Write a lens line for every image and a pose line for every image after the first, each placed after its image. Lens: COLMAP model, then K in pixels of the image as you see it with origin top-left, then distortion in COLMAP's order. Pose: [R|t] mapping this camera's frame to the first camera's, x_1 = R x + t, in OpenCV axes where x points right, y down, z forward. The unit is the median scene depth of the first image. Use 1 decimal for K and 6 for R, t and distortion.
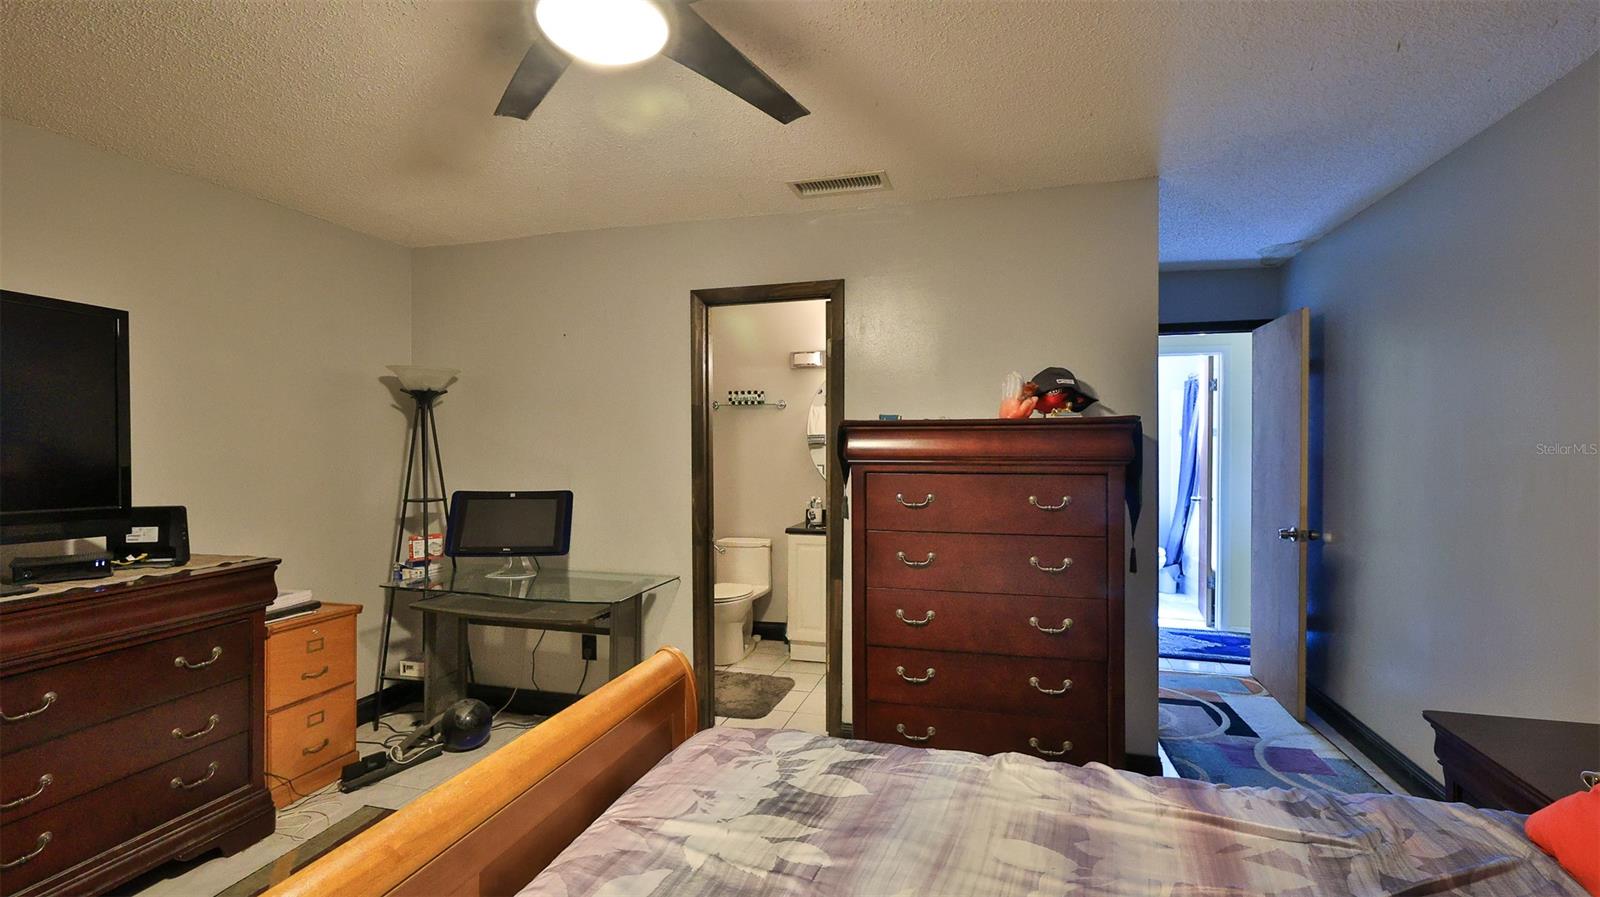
lens RADIAL K [[699.2, 0, 791.6], [0, 699.2, 451.2], [0, 0, 1]] dist [0.003302, 0.000109]
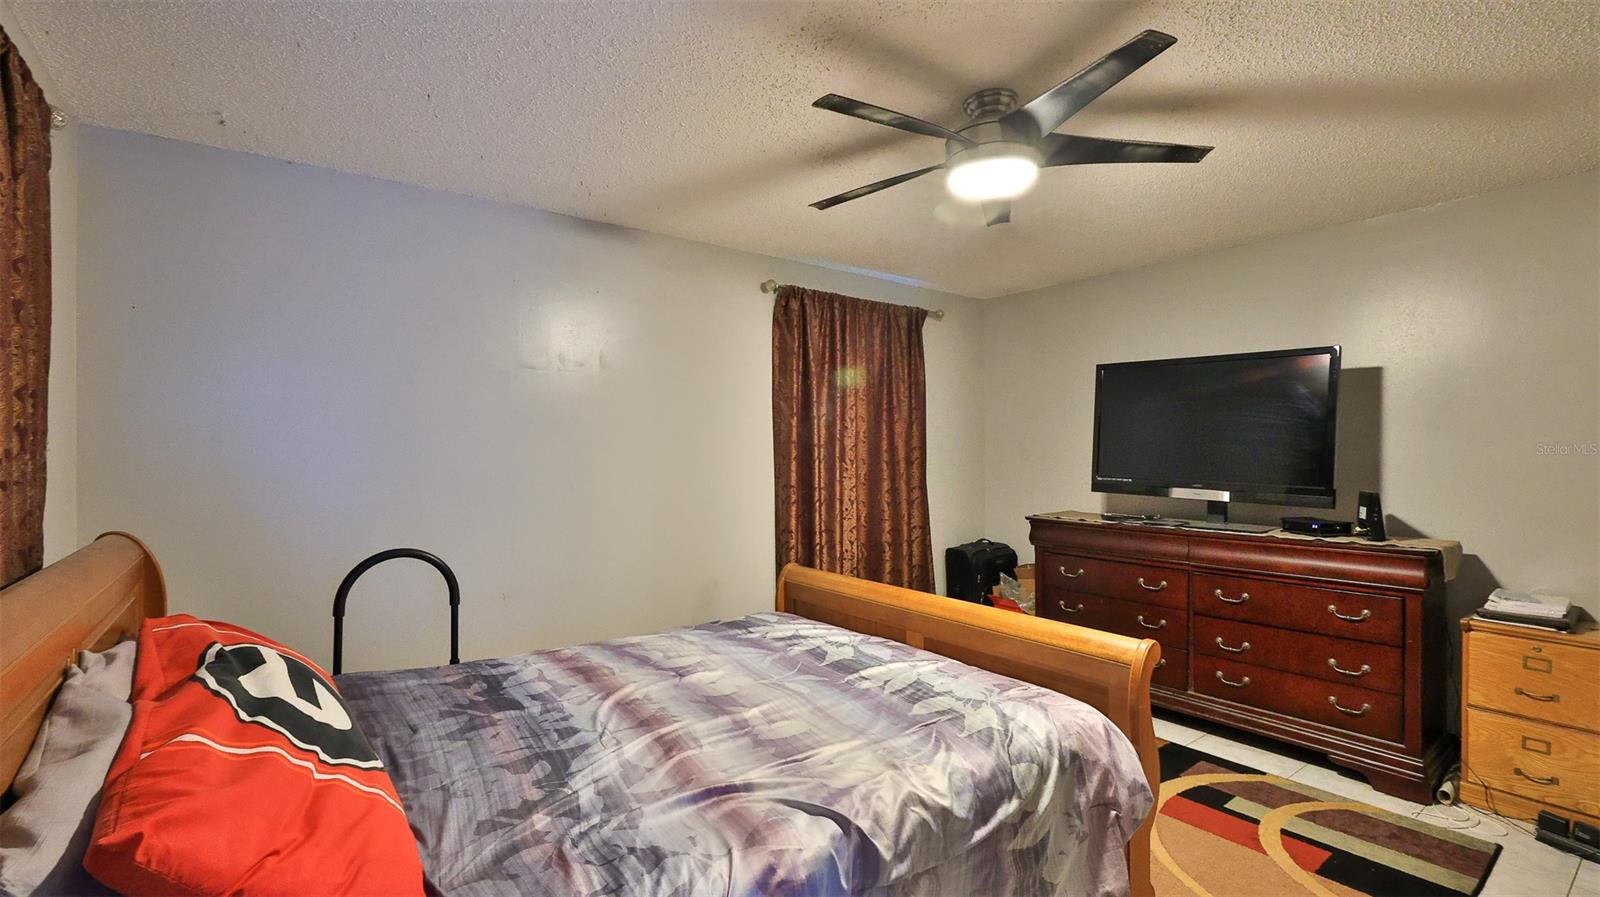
lens RADIAL K [[699.2, 0, 795.3], [0, 699.2, 446.6], [0, 0, 1]] dist [0.003302, 0.000109]
pose [[-0.599609, 0.003192, -0.800287, 0.917454], [-0.007034, 0.999932, 0.009259, -0.005737], [0.800262, 0.011181, -0.599546, 1.166772]]
